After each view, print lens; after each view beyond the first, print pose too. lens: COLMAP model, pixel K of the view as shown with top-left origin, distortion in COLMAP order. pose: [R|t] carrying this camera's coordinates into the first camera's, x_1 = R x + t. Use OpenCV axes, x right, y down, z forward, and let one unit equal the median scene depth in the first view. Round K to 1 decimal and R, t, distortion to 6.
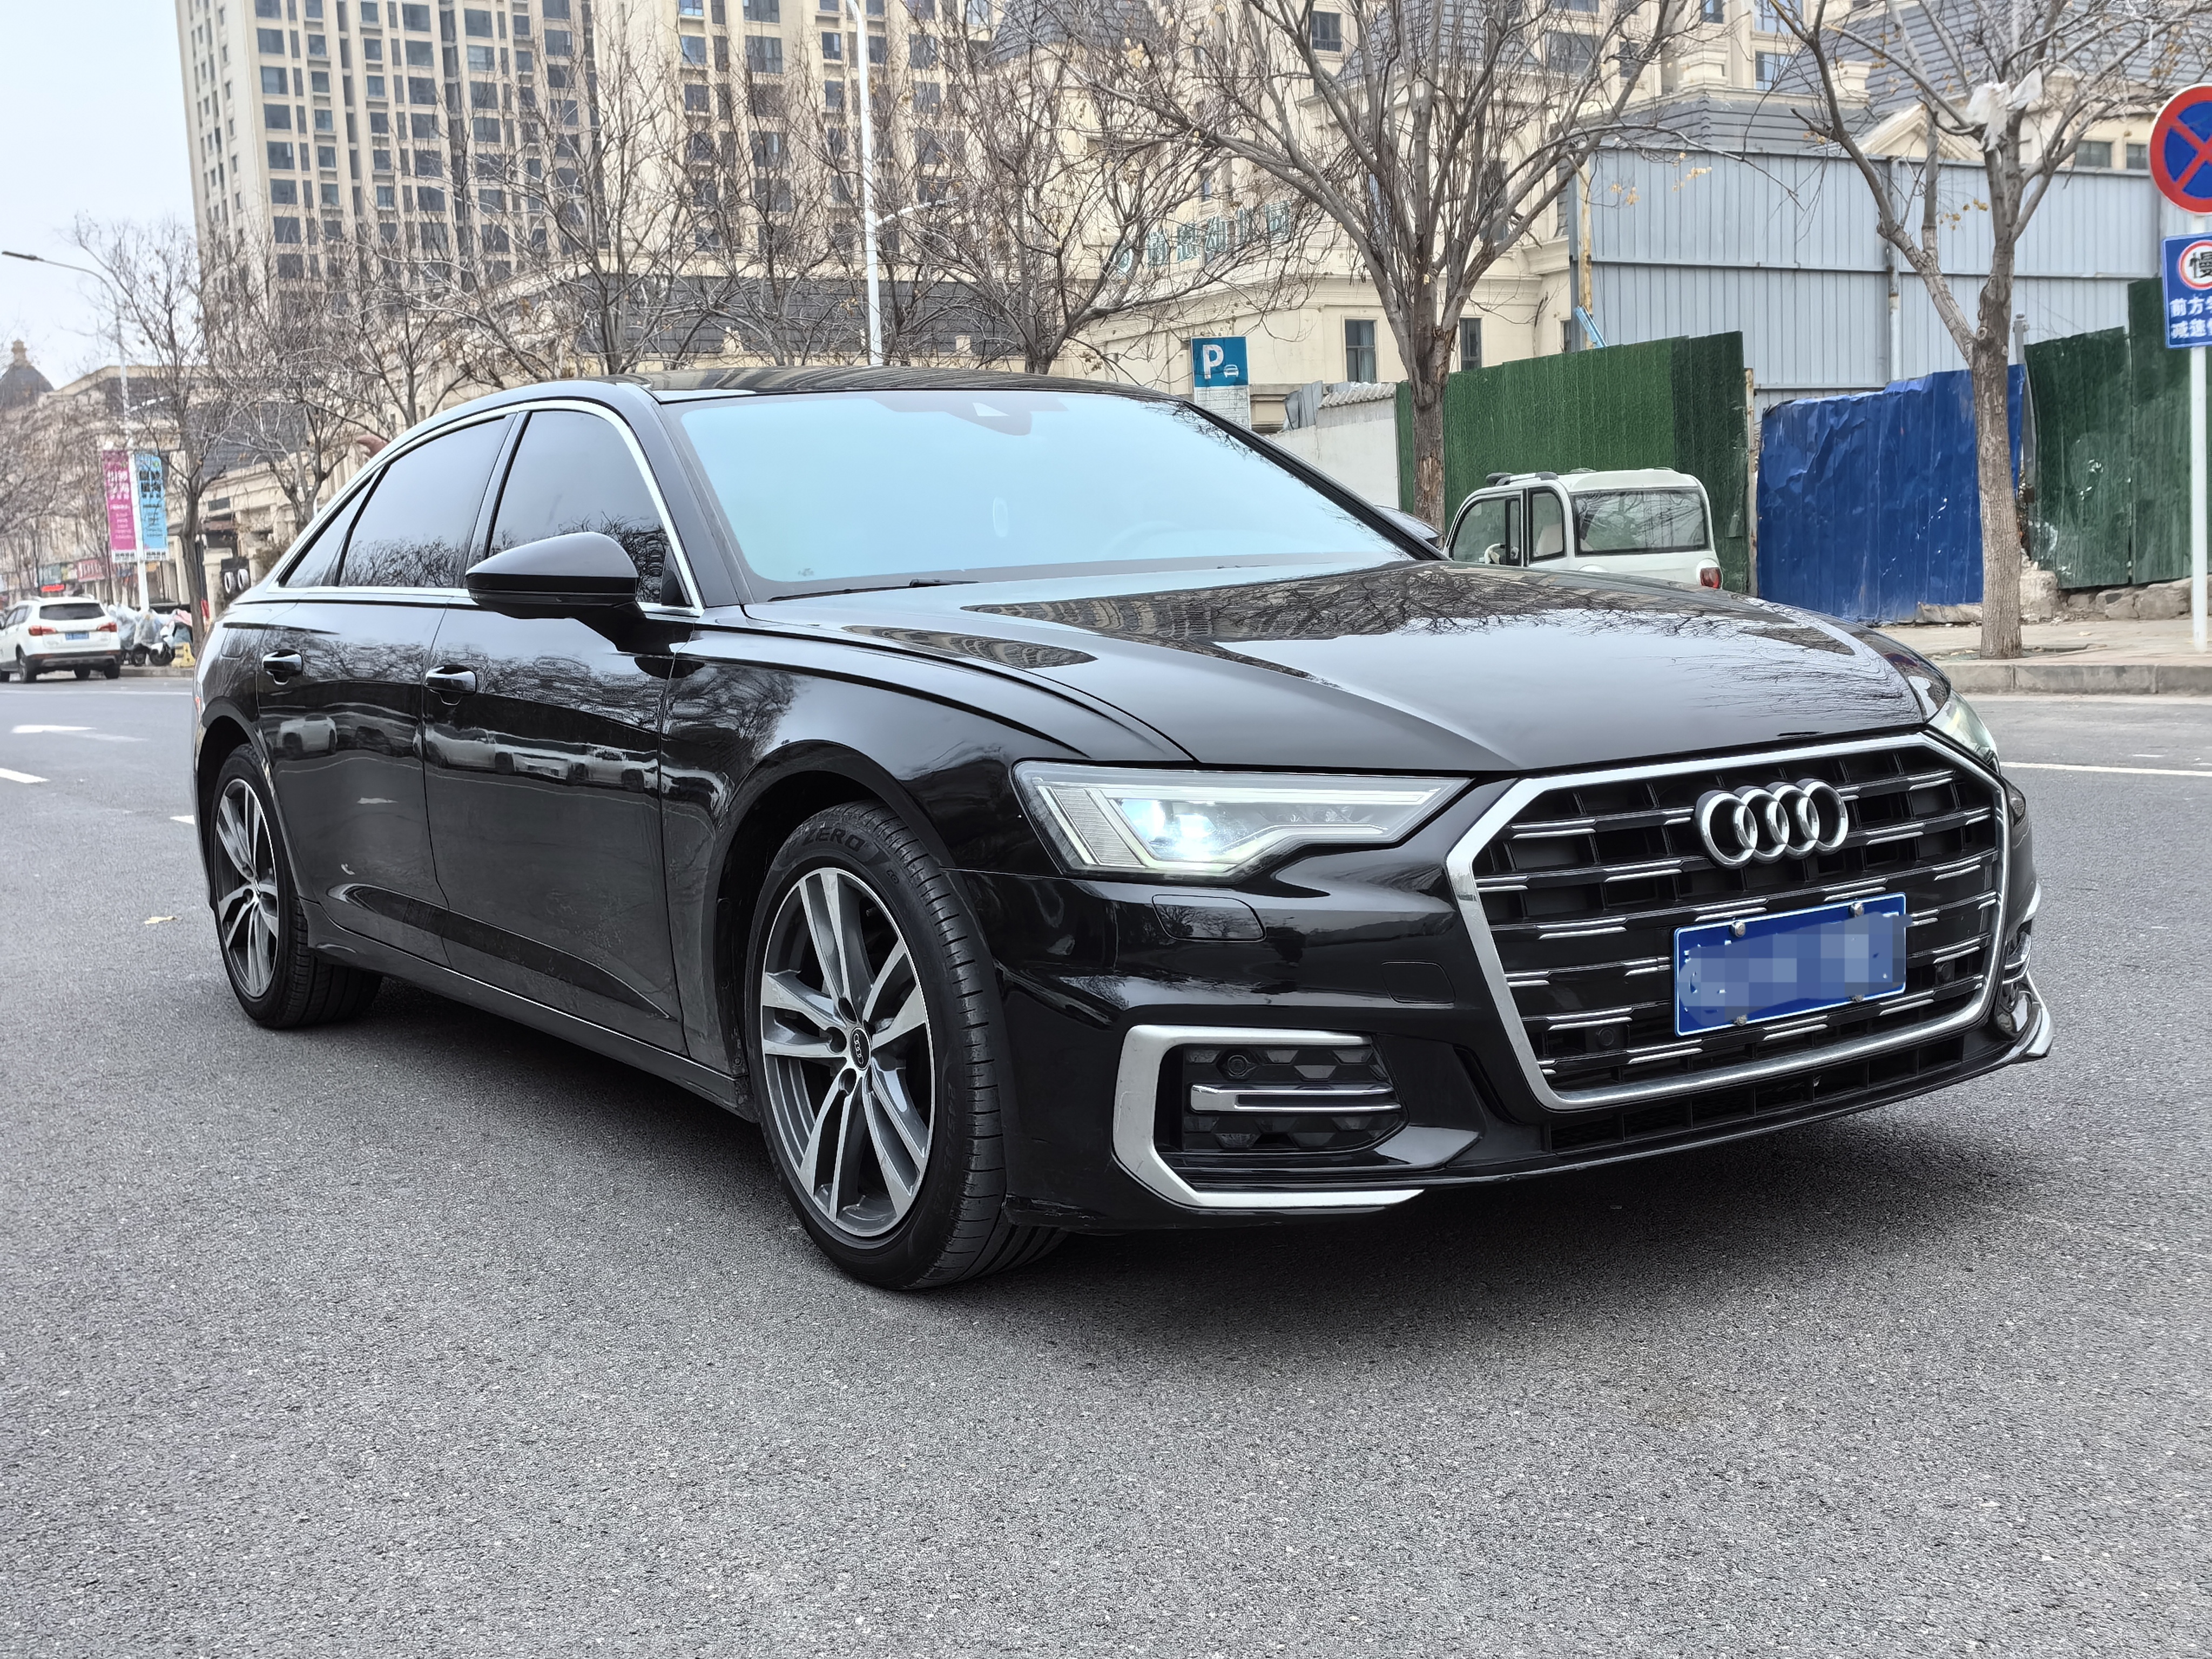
lens RADIAL K [[2715.9, 0, 1106.0], [0, 2715.9, 829.5], [0, 0, 1]] dist [0.165007, -0.285062]
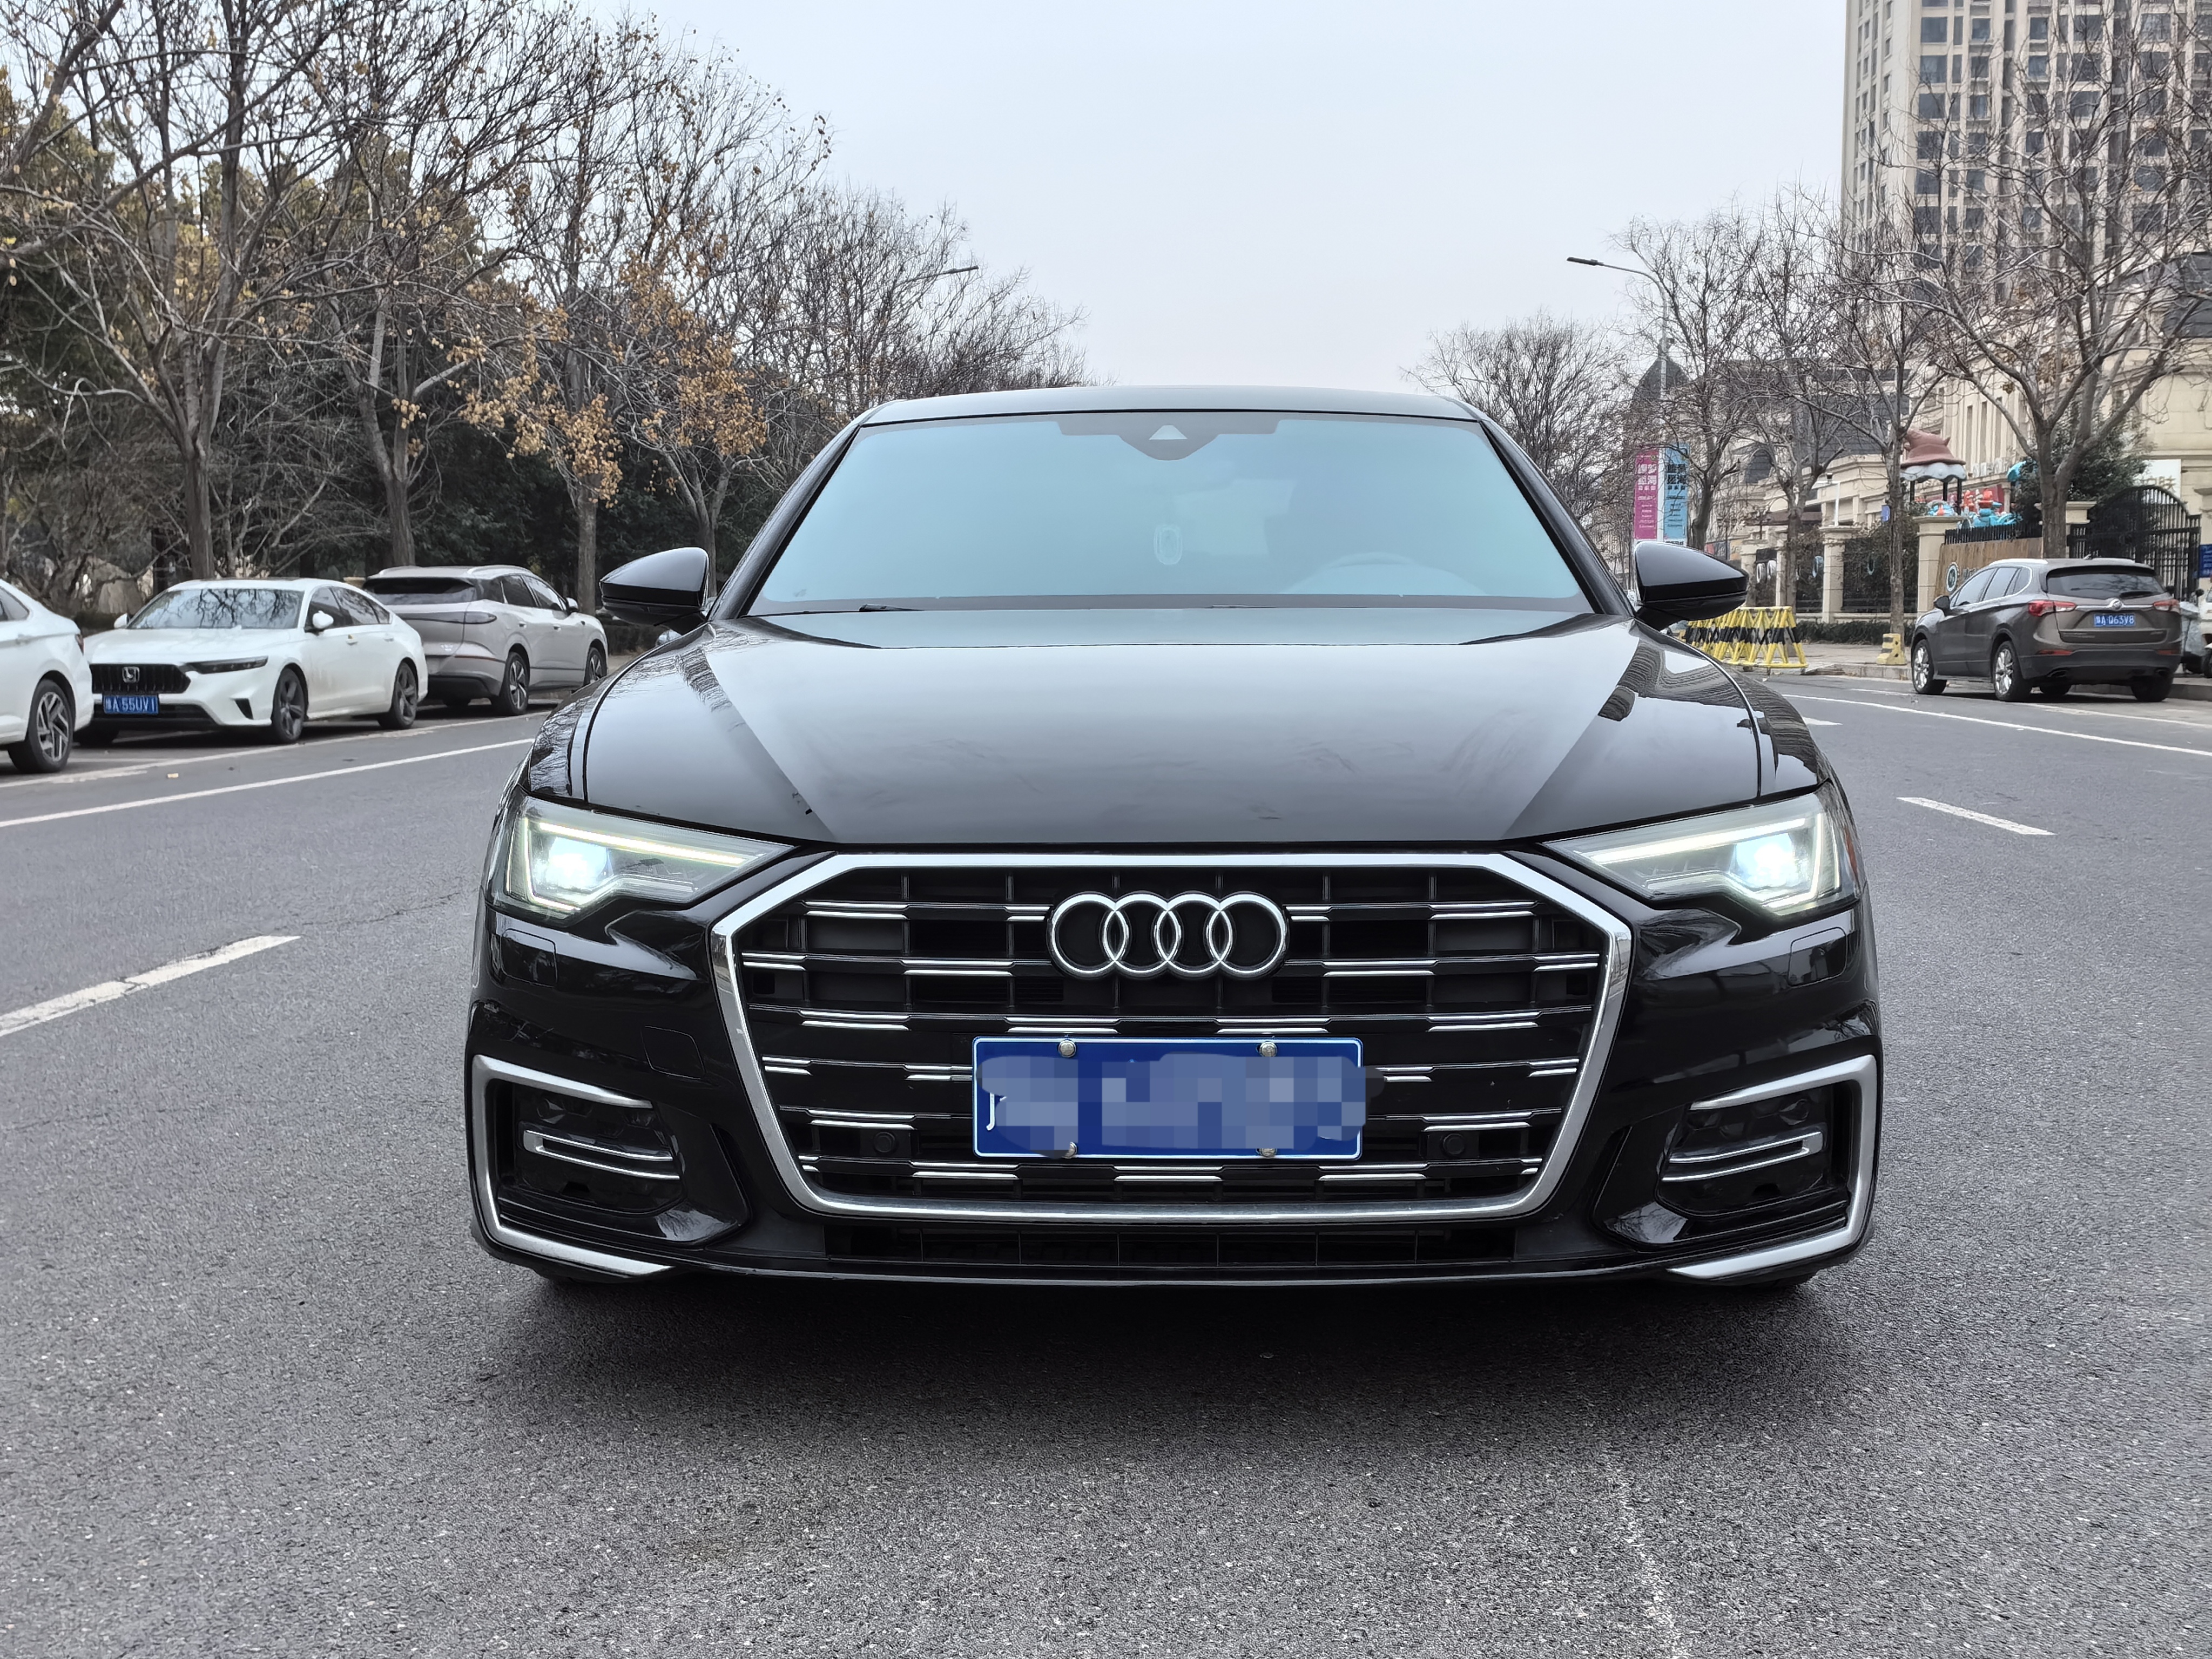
lens RADIAL K [[2715.9, 0, 1106.0], [0, 2715.9, 829.5], [0, 0, 1]] dist [0.165007, -0.285062]
pose [[0.800300, 0.098743, -0.591414, 0.744522], [-0.095836, 0.994732, 0.036395, -0.066083], [0.591892, 0.027552, 0.805546, 0.298910]]
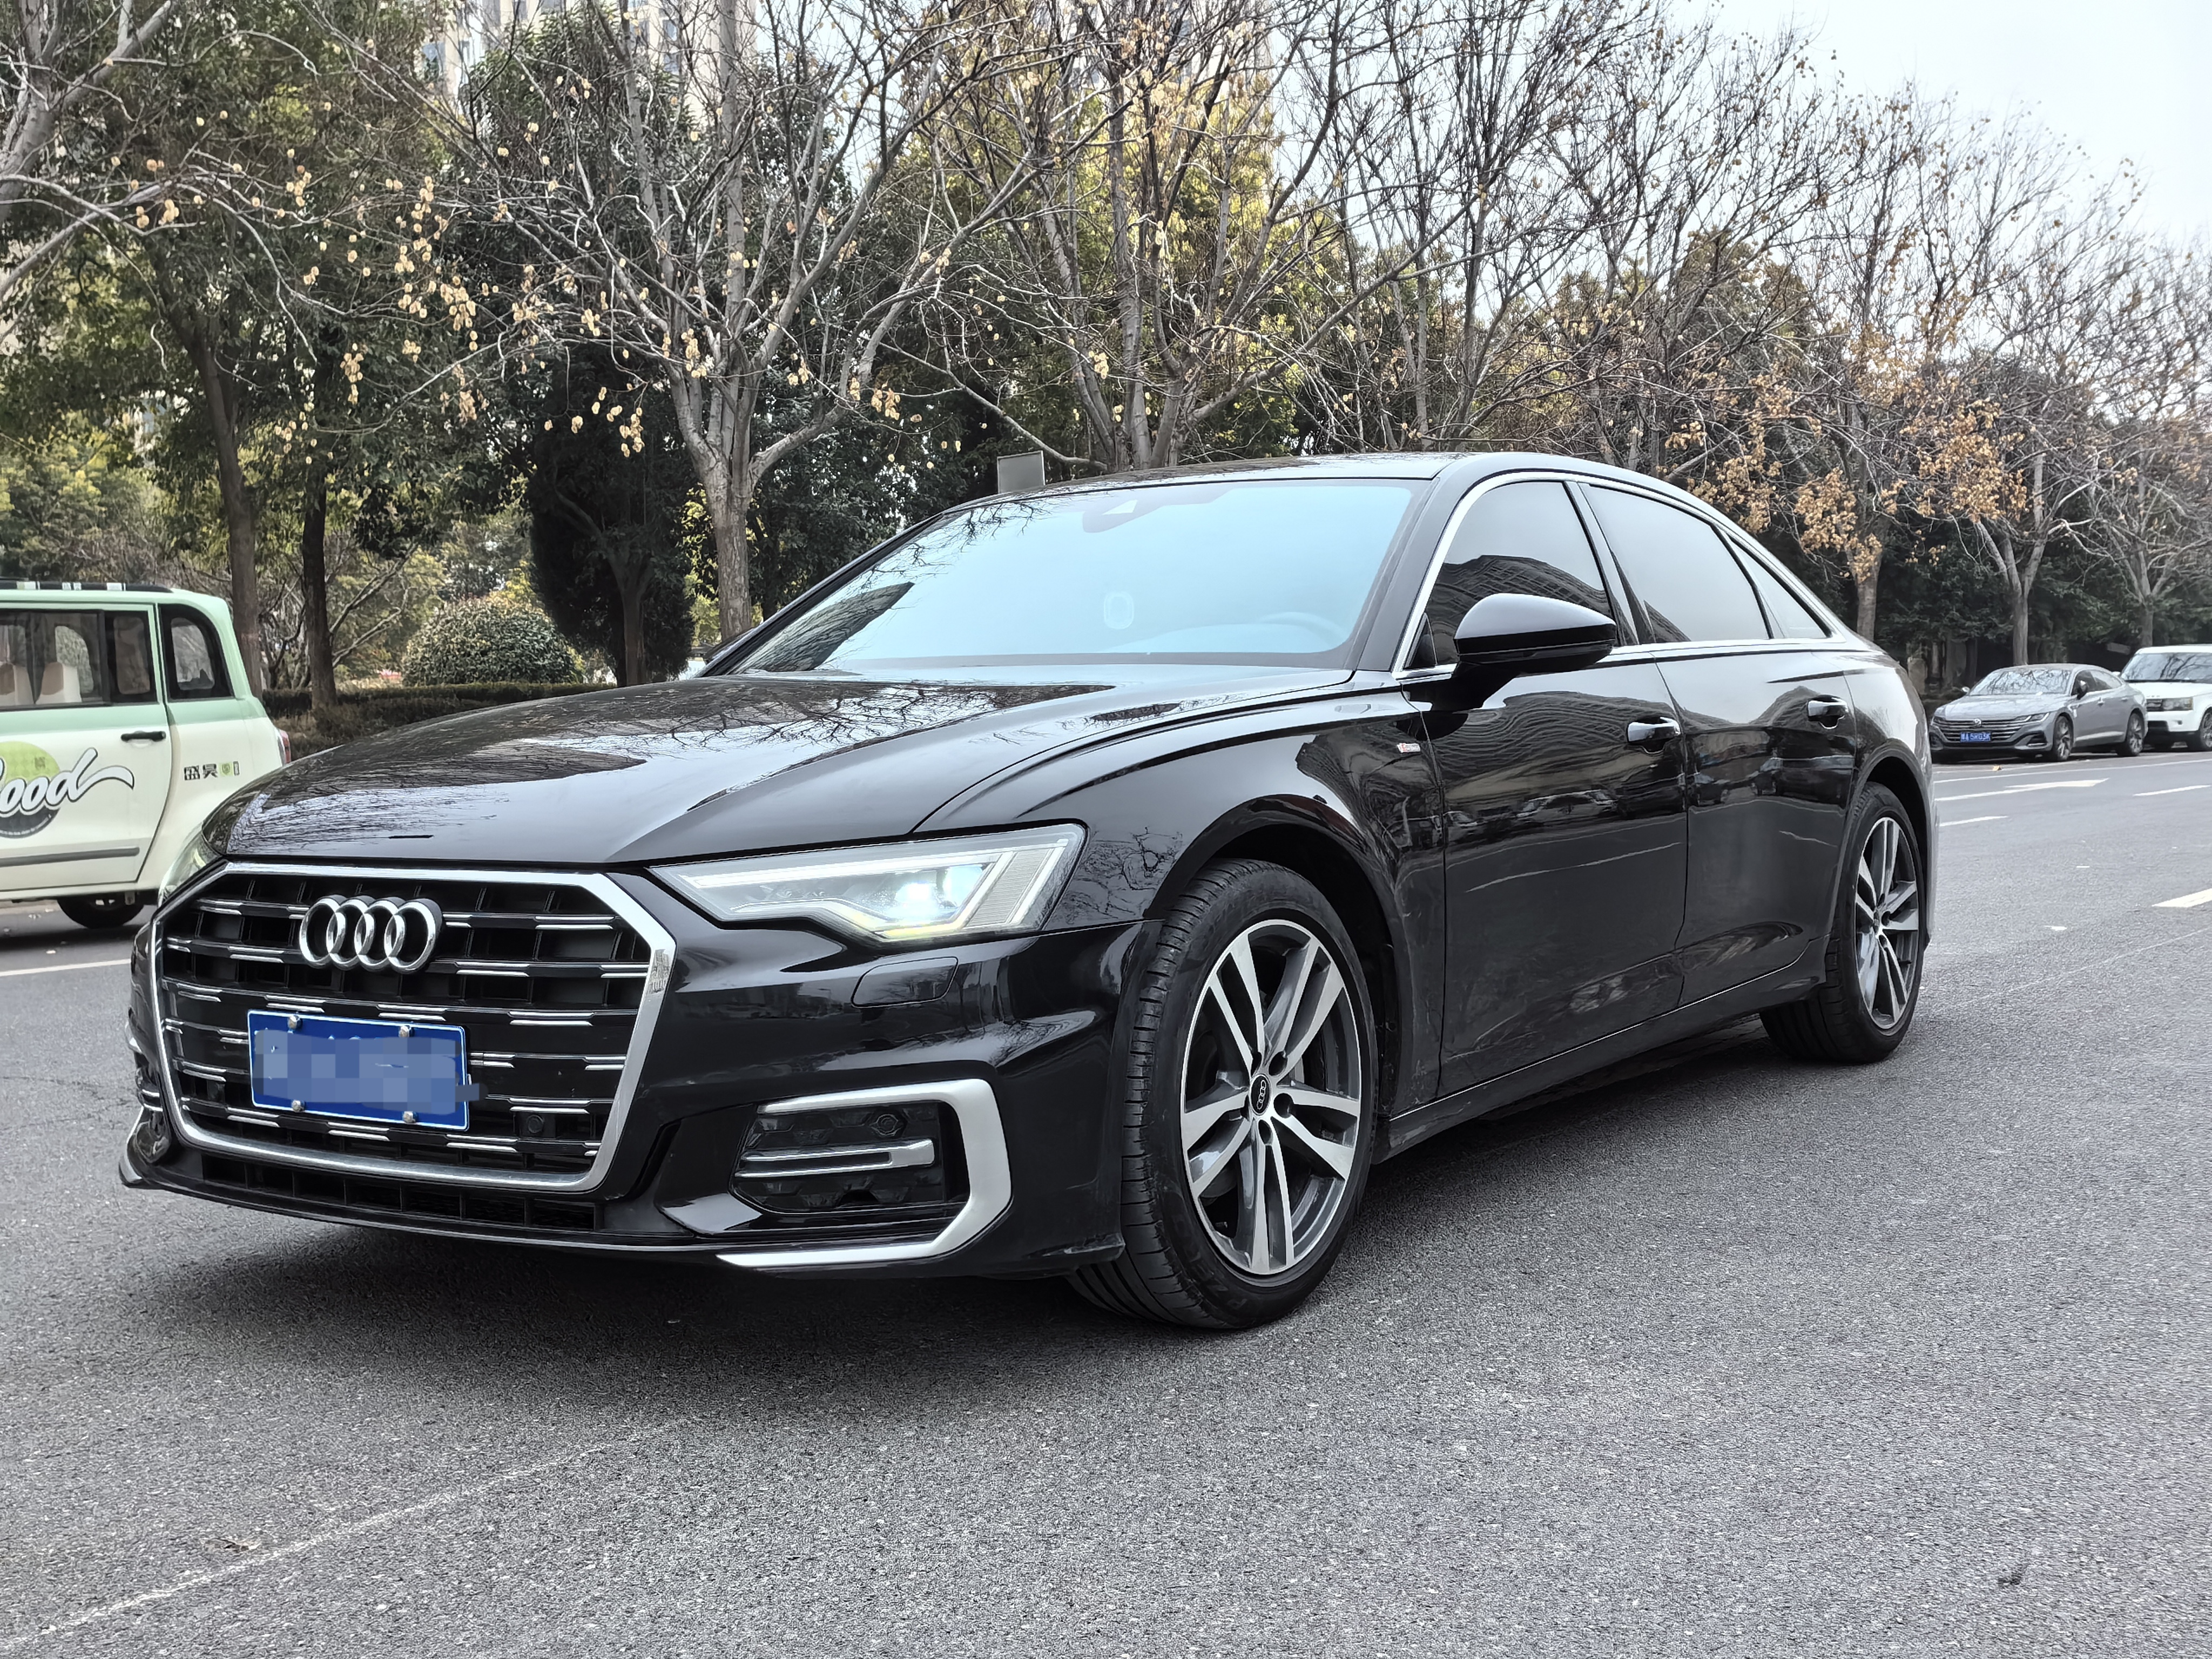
lens RADIAL K [[2715.9, 0, 1106.0], [0, 2715.9, 829.5], [0, 0, 1]] dist [0.165007, -0.285062]
pose [[0.337884, 0.092950, -0.936587, 1.341645], [-0.094737, 0.993416, 0.064412, -0.139014], [0.936408, 0.066966, 0.344466, 0.913251]]
